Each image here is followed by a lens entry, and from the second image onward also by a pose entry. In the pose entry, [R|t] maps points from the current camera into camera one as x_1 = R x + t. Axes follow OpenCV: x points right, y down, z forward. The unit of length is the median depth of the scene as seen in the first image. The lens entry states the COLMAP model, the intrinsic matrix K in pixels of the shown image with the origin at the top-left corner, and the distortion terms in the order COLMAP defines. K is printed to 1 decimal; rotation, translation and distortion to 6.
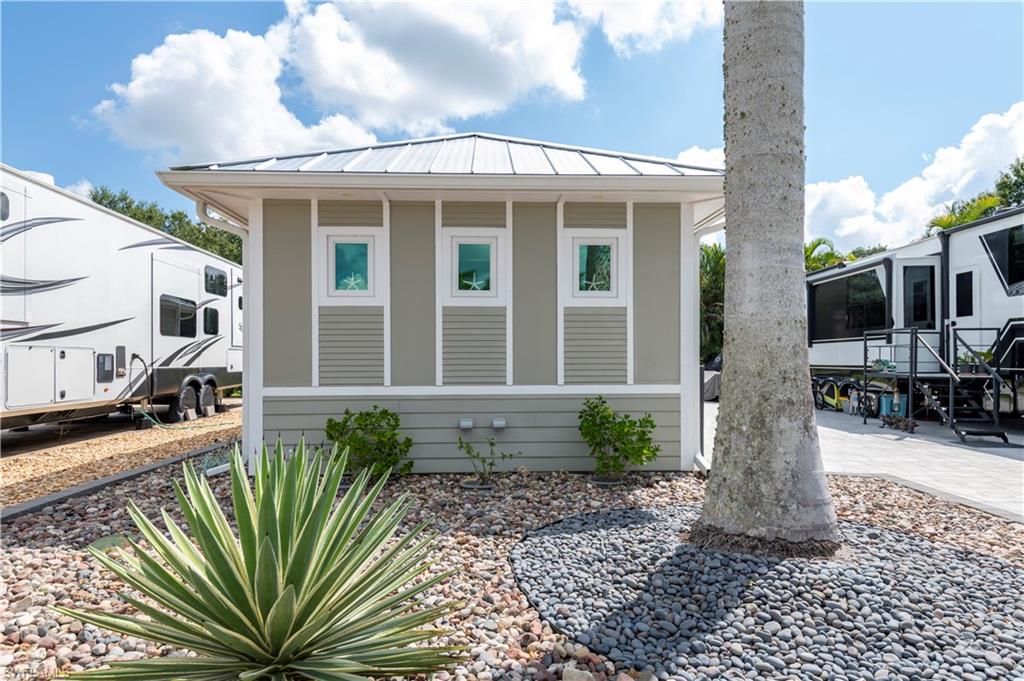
lens RADIAL K [[604.4, 0, 511.0], [0, 604.4, 380.5], [0, 0, 1]] dist [0.048547, -0.000337]
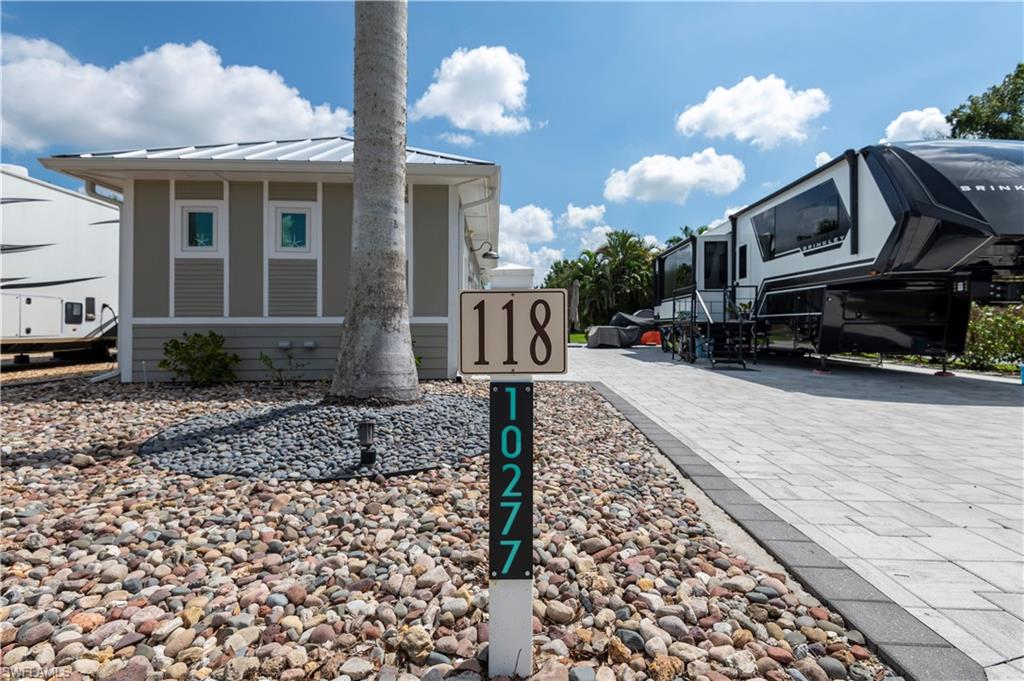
lens RADIAL K [[477.8, 0, 511.0], [0, 477.8, 344.8], [0, 0, 1]] dist [0.026030, -0.000382]
pose [[0.999990, -0.001244, 0.004317, 0.416688], [0.001224, 0.999988, 0.004823, 0.064737], [-0.004323, -0.004817, 0.999979, -0.085983]]
